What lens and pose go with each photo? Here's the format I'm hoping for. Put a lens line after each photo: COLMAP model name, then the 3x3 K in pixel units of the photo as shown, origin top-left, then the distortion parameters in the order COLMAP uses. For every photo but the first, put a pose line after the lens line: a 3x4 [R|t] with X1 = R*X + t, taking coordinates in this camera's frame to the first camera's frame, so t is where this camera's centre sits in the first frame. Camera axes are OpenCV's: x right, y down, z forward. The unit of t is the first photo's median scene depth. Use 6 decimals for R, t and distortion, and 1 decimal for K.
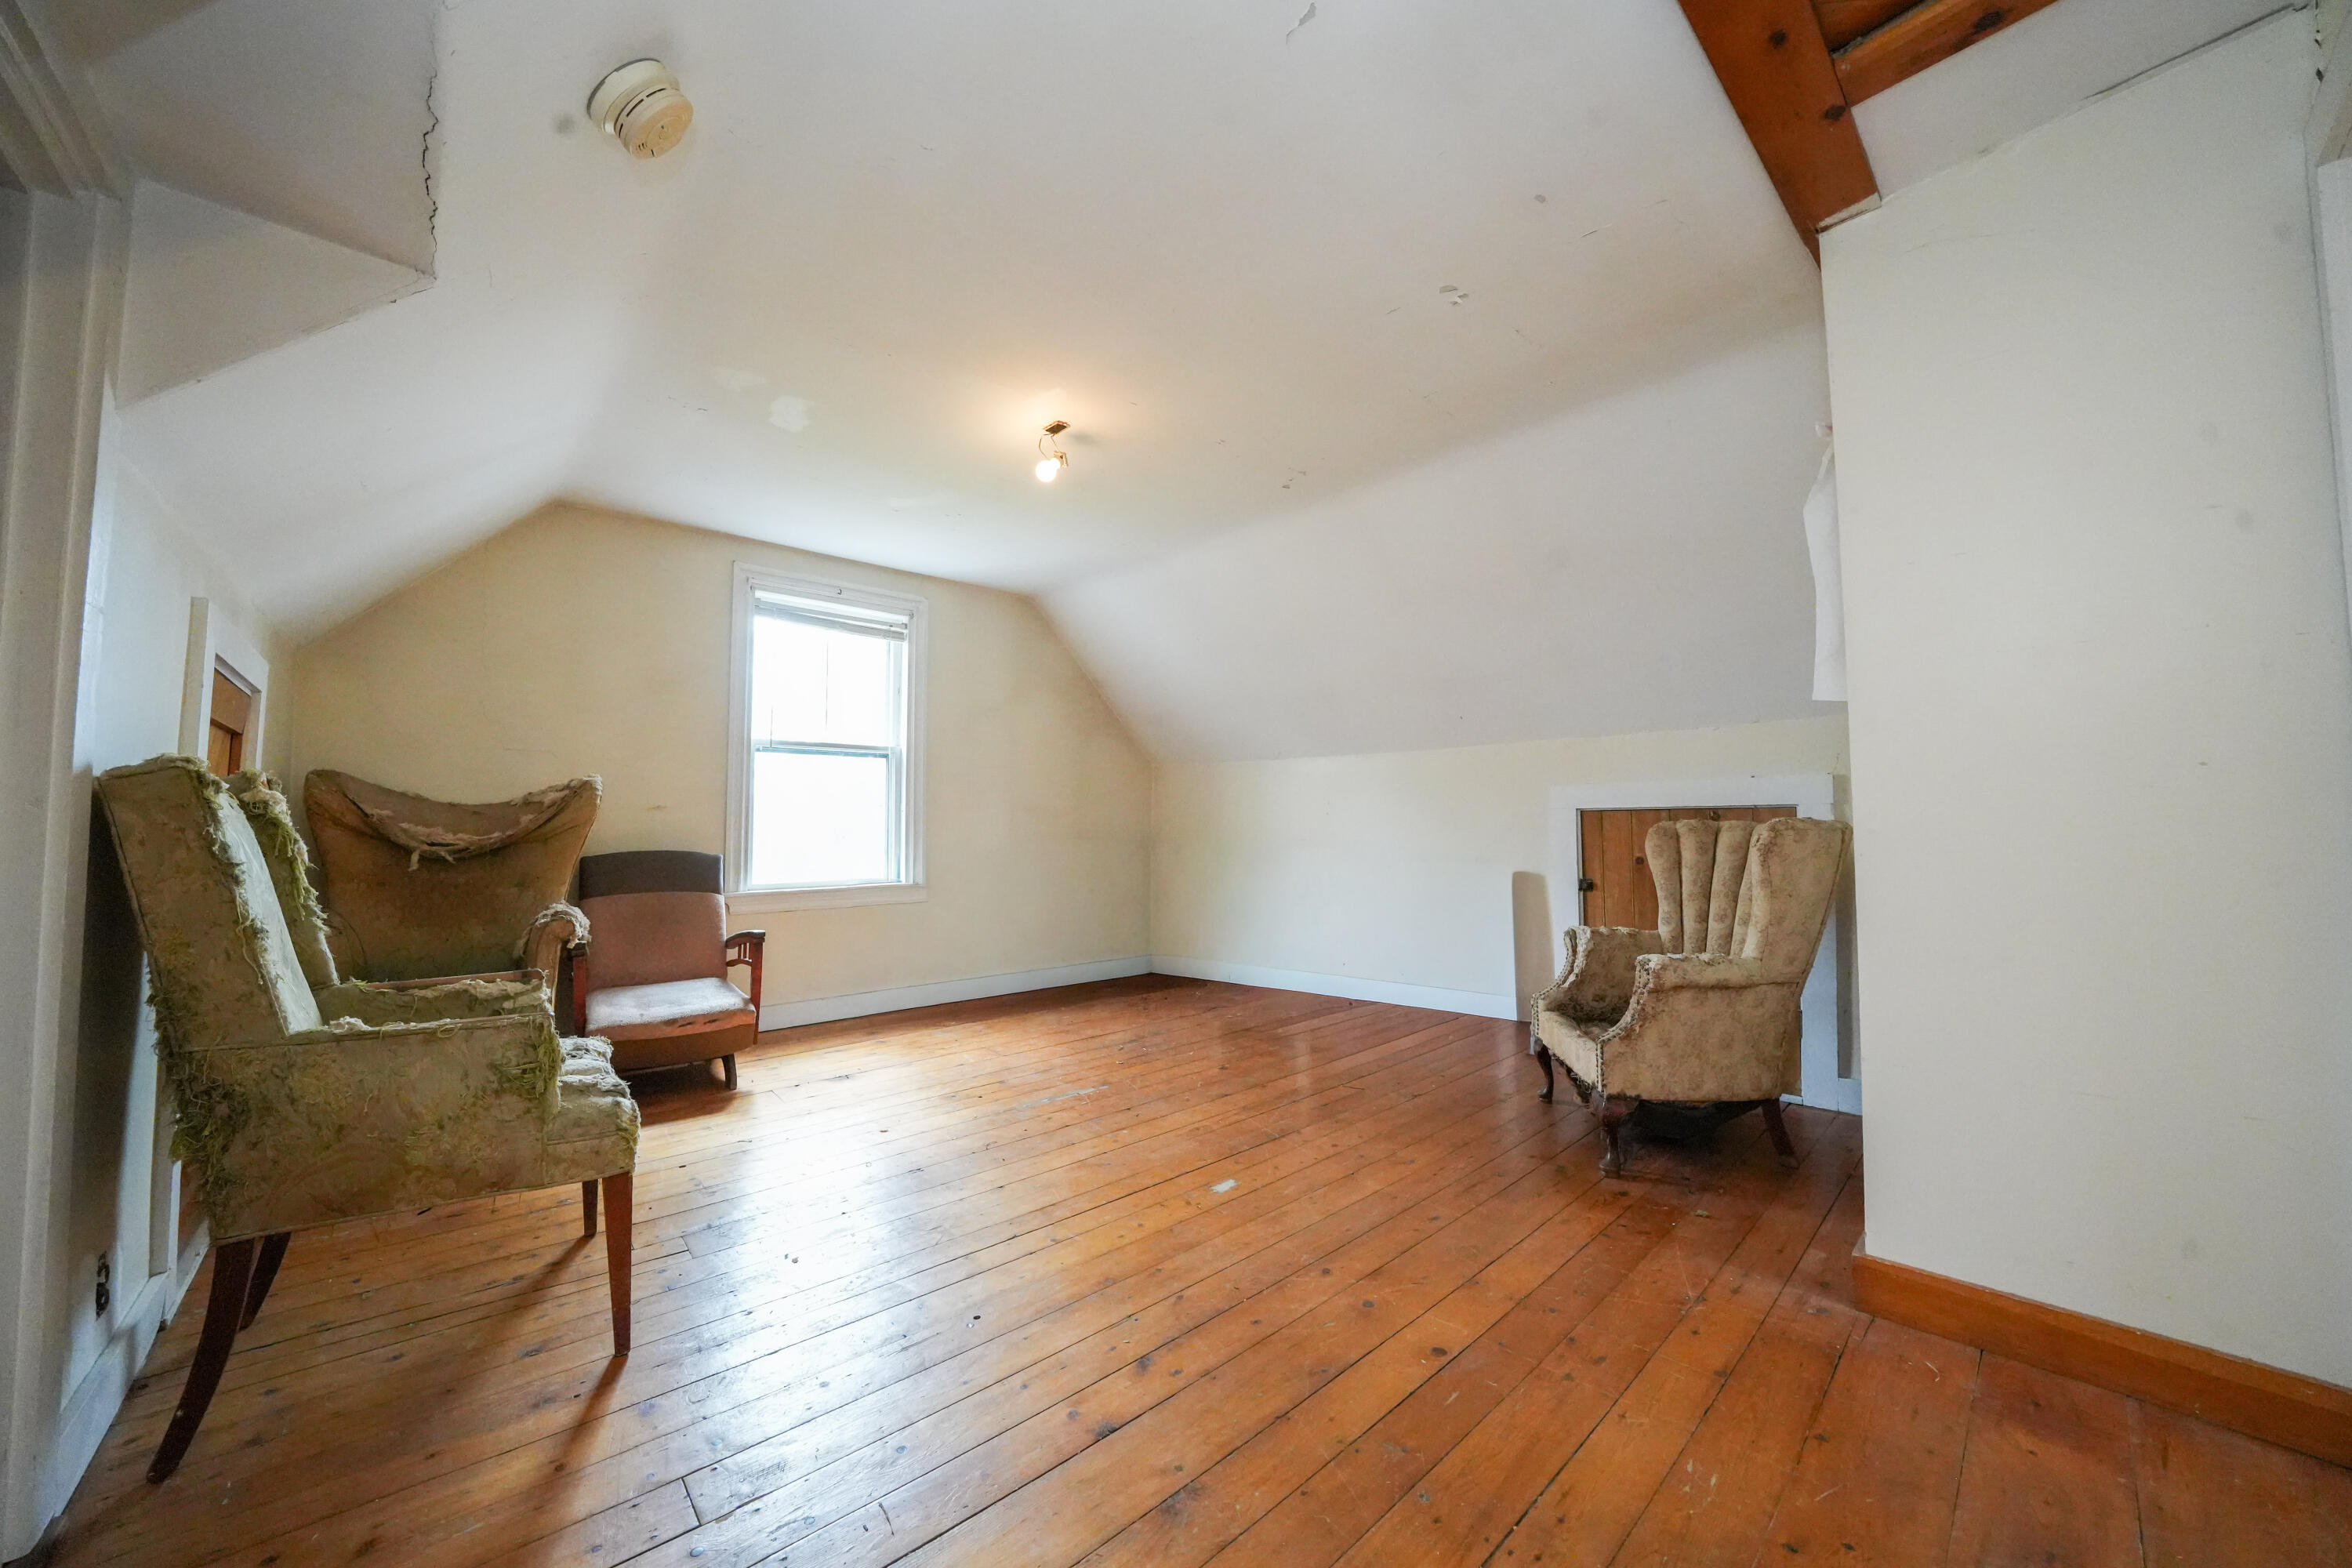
lens RADIAL K [[824.5, 0, 1171.8], [0, 824.5, 781.4], [0, 0, 1]] dist [-0.019906, 0.000110]
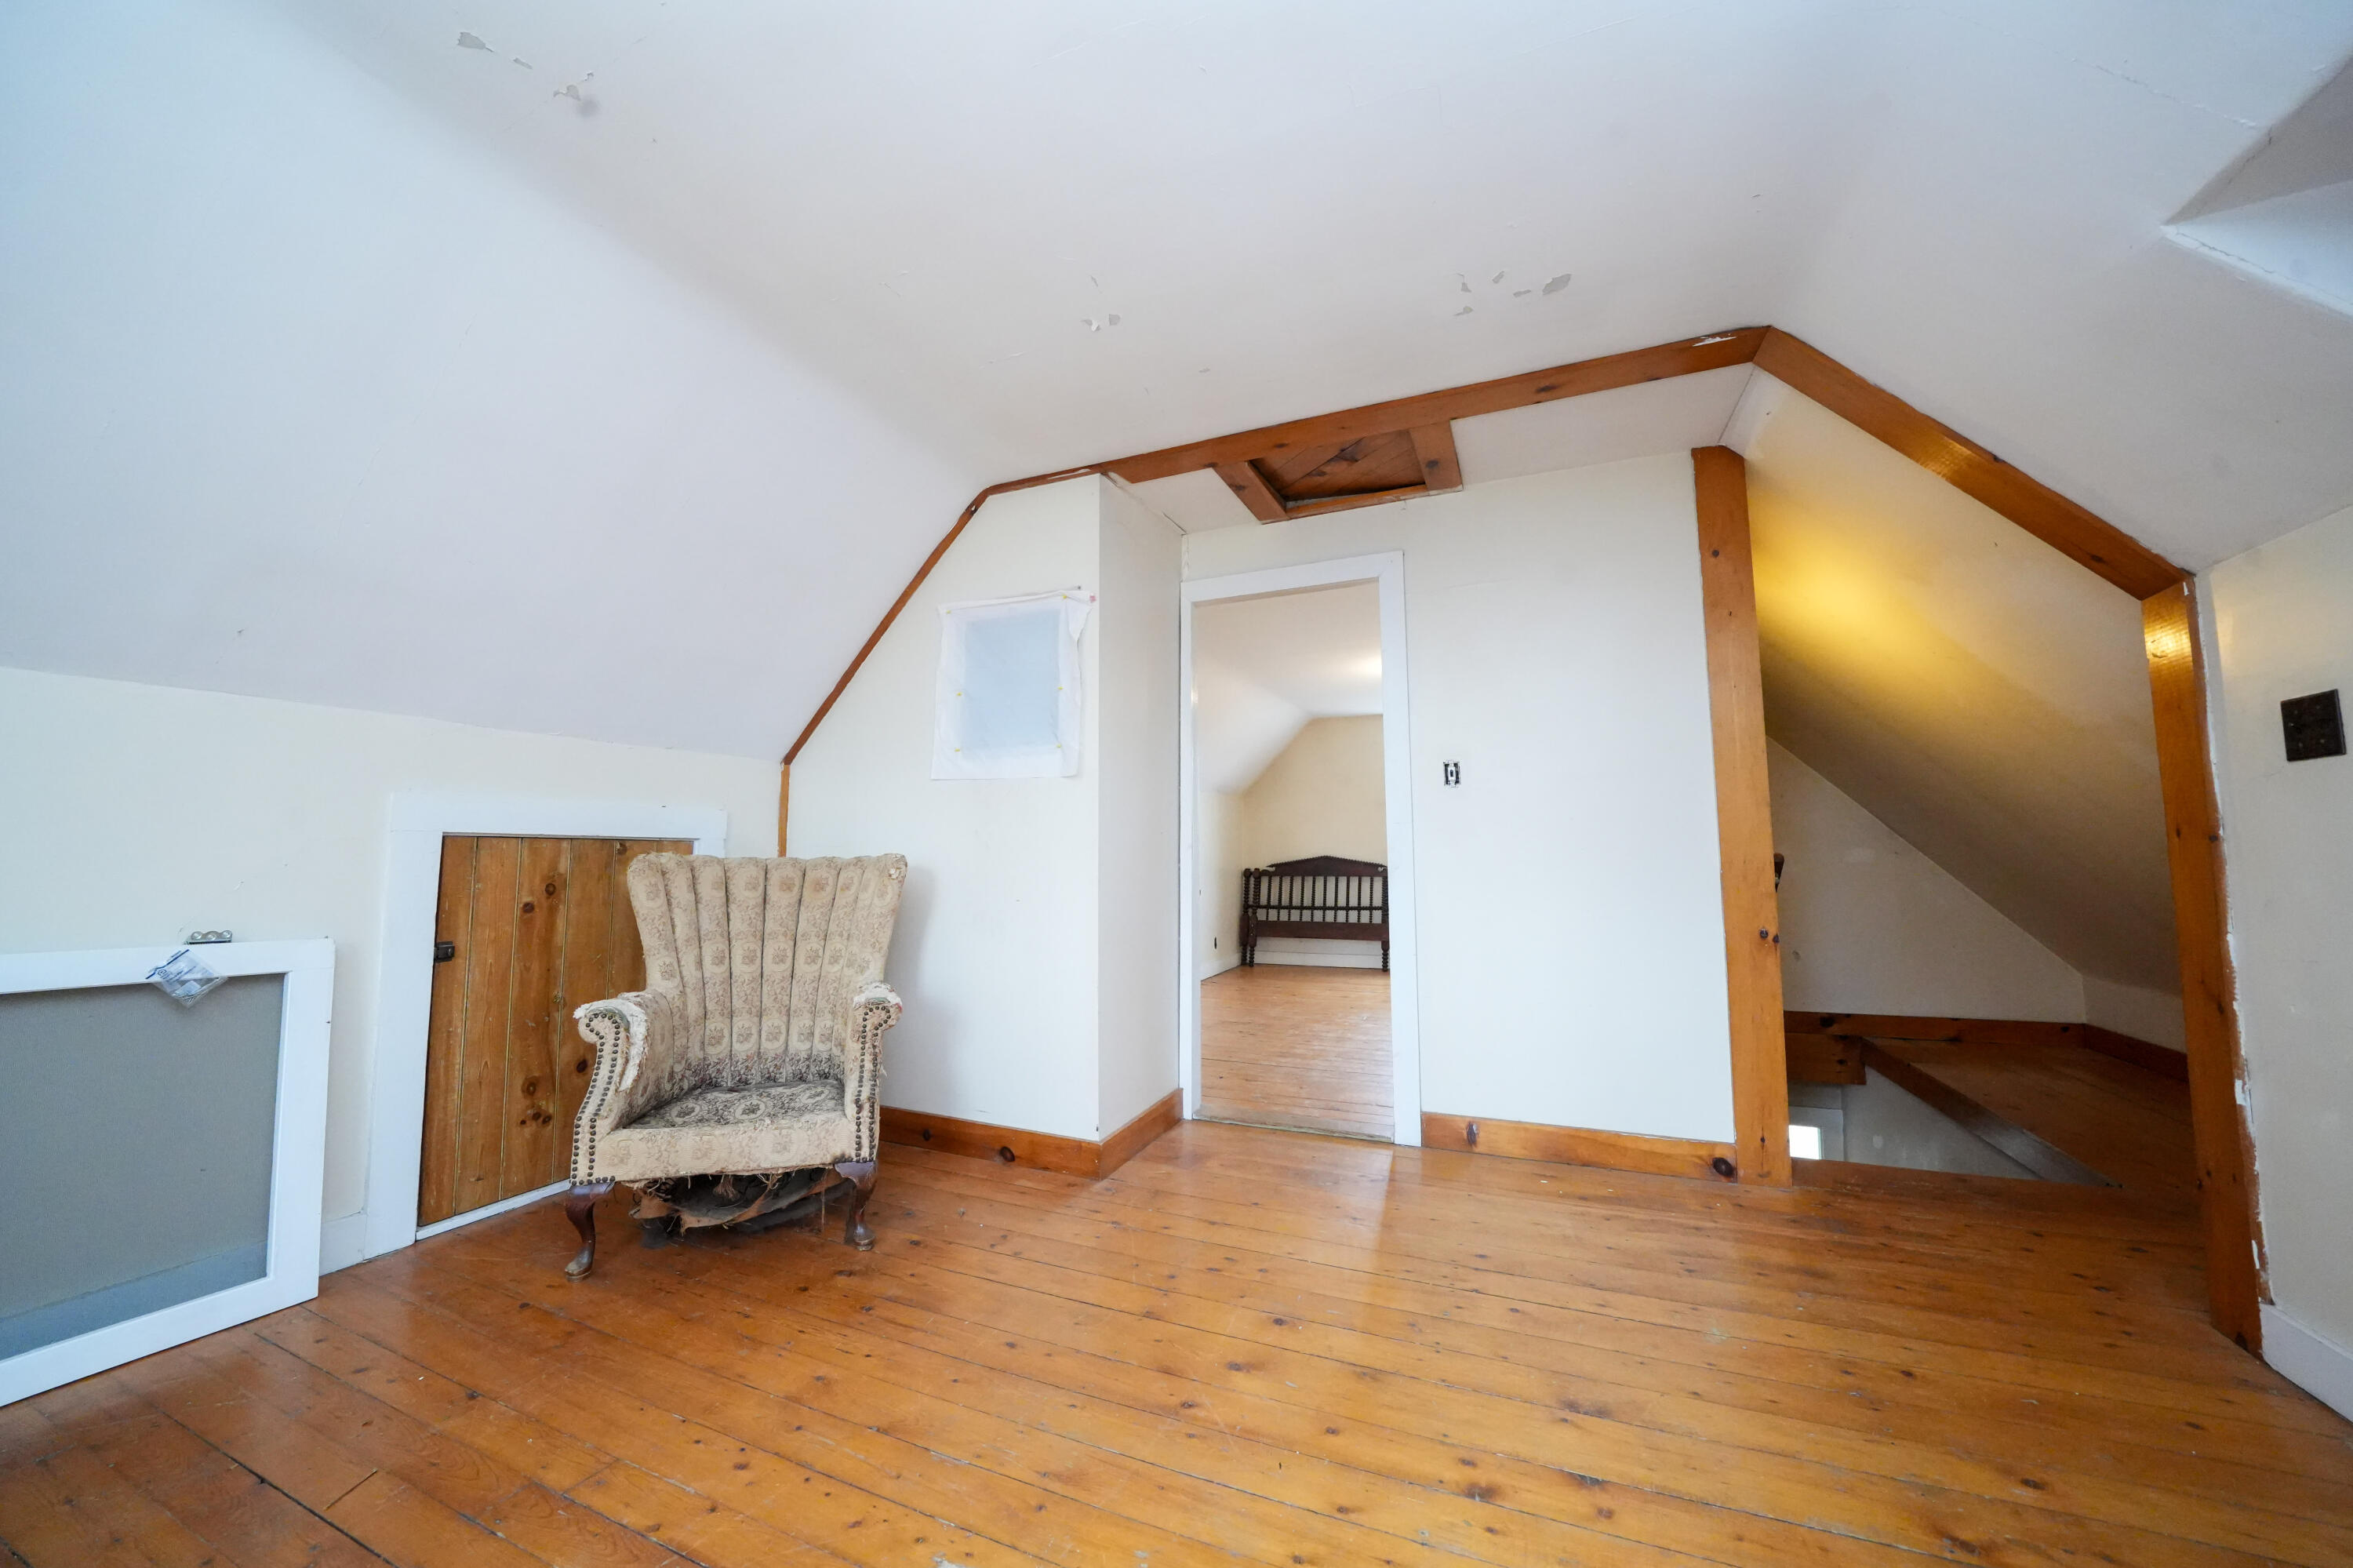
lens RADIAL K [[824.8, 0, 1172.3], [0, 824.8, 781.4], [0, 0, 1]] dist [-0.019906, 0.000110]
pose [[-0.413733, 0.088360, 0.906100, -0.383297], [-0.045938, 0.991985, -0.117711, 0.051359], [-0.909238, -0.090325, -0.406358, 0.904849]]
